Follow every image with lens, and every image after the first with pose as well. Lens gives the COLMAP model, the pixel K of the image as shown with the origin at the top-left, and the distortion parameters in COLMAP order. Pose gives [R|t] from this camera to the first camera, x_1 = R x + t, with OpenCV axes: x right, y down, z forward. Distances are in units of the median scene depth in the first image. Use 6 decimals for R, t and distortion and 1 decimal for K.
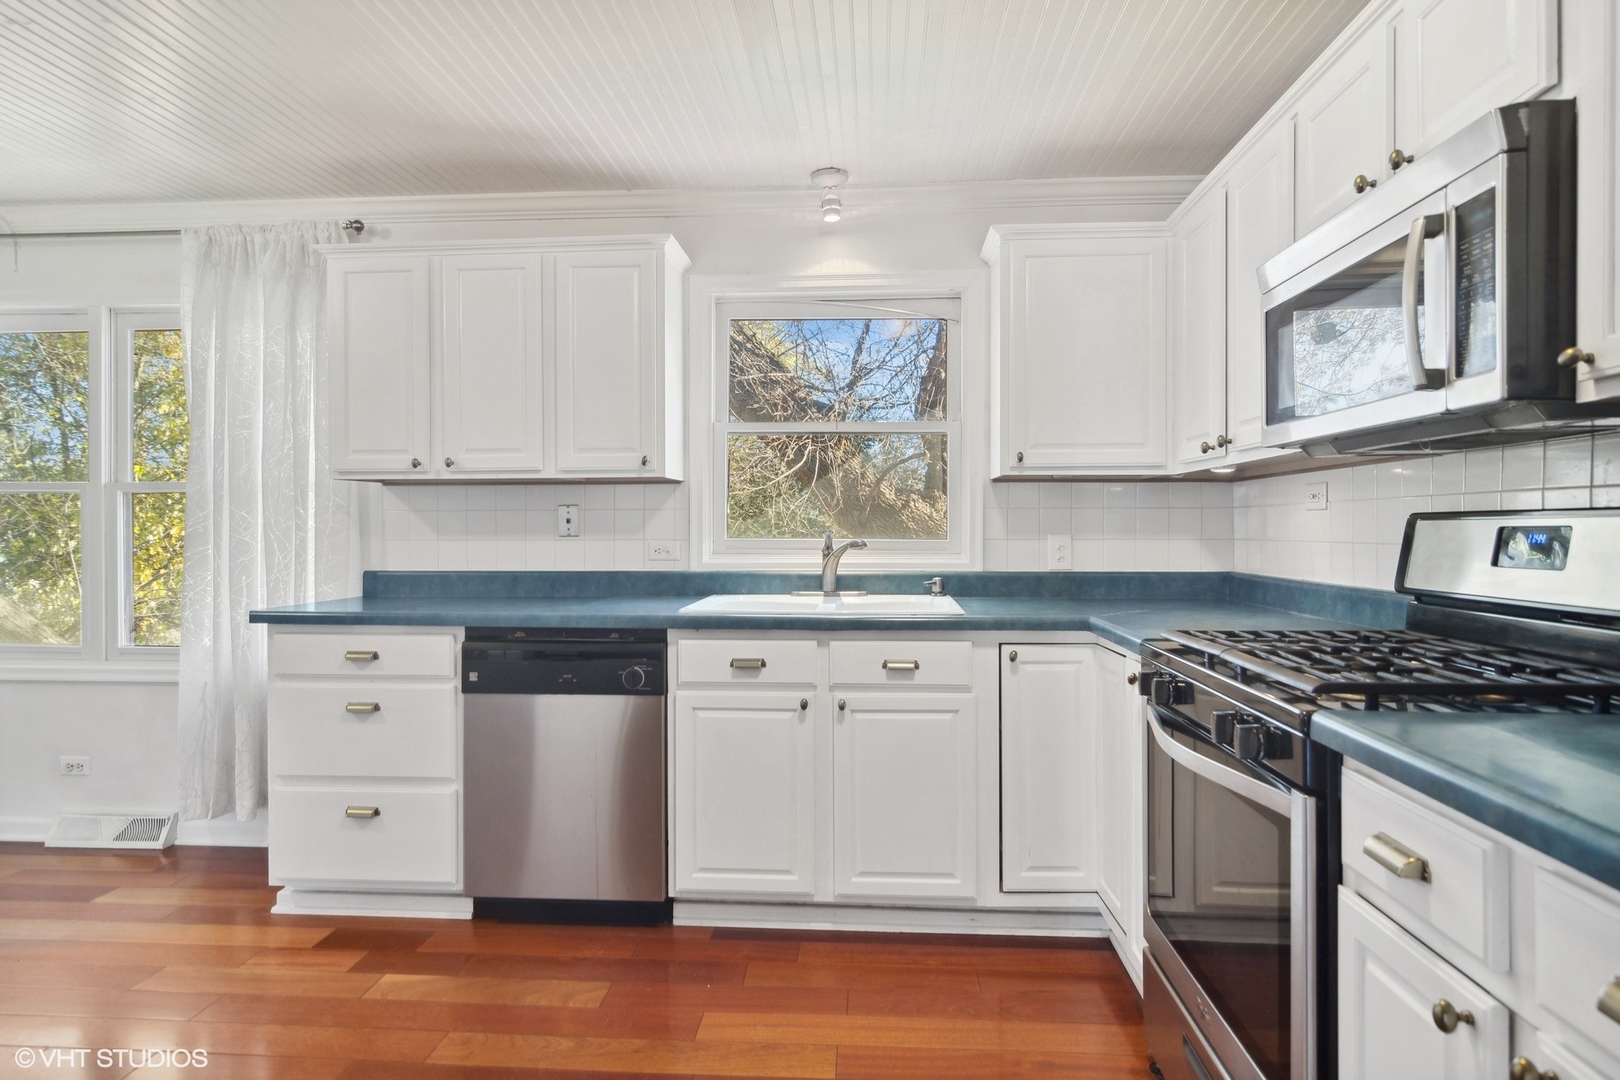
lens RADIAL K [[889.5, 0, 814.3], [0, 889.5, 525.4], [0, 0, 1]] dist [0.000614, 0.001223]
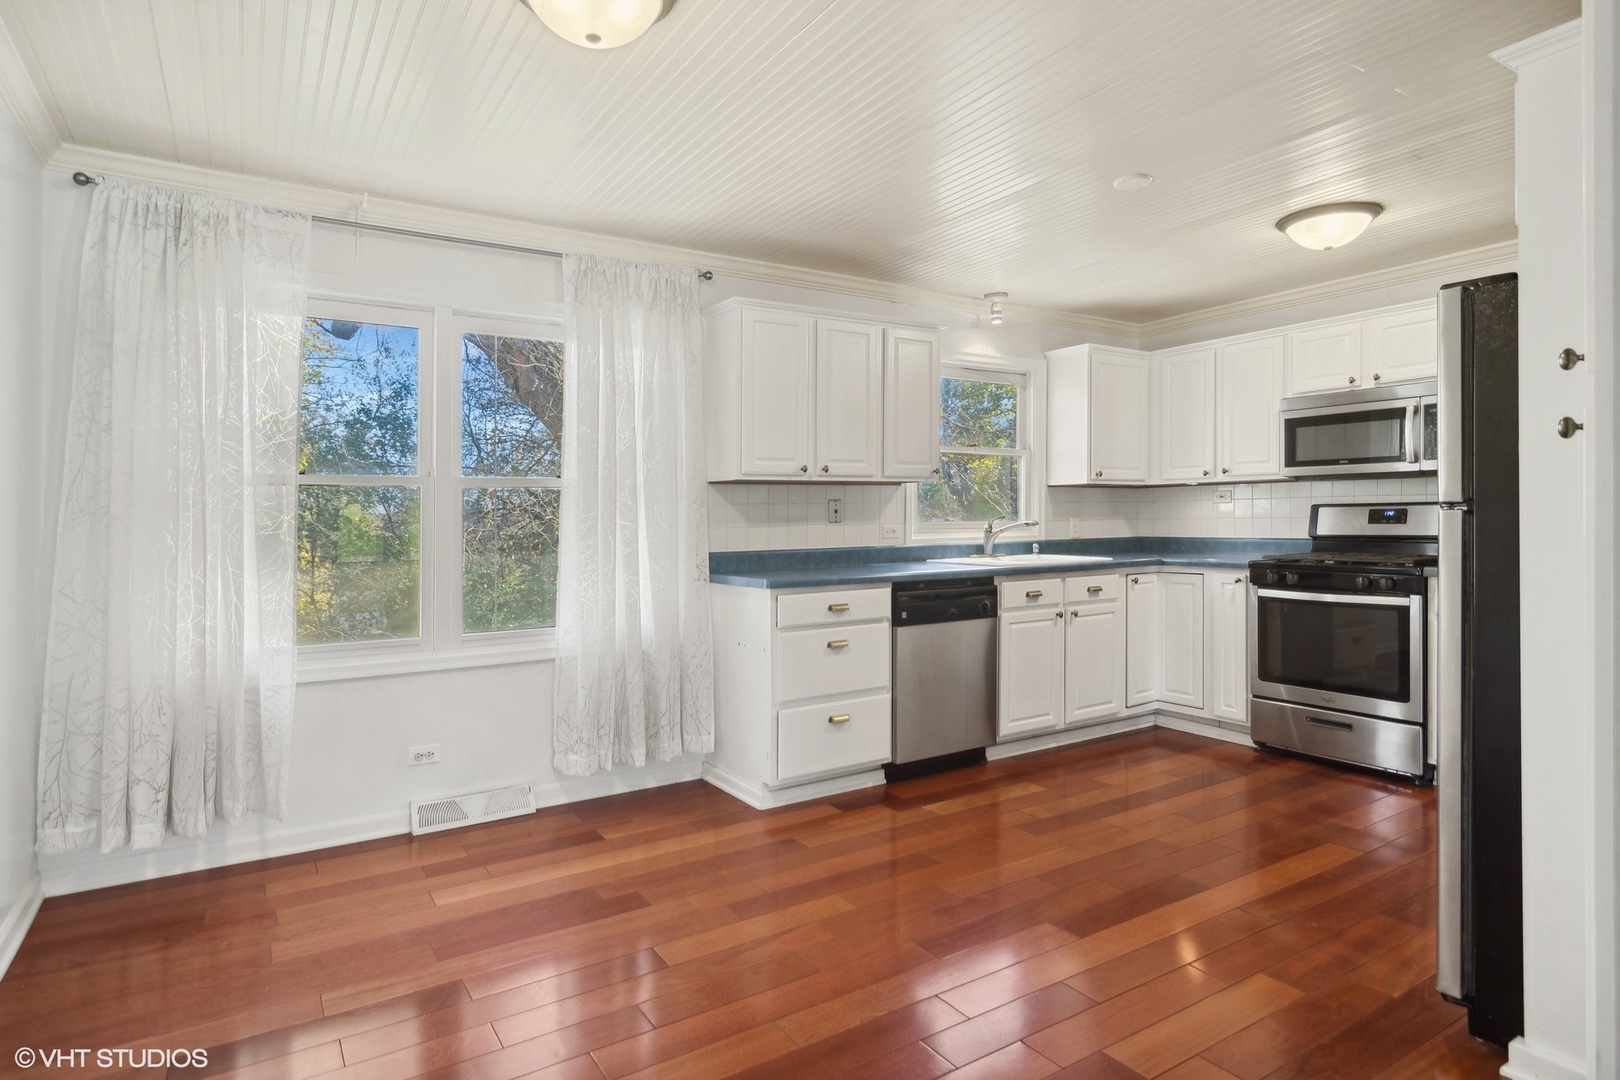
lens RADIAL K [[888.5, 0, 806.7], [0, 888.5, 520.4], [0, 0, 1]] dist [-0.002893, -0.000209]
pose [[0.804915, -0.011212, 0.593284, -1.261307], [0.011676, 0.999927, 0.003057, 0.004426], [-0.593275, 0.004467, 0.804987, -0.092161]]
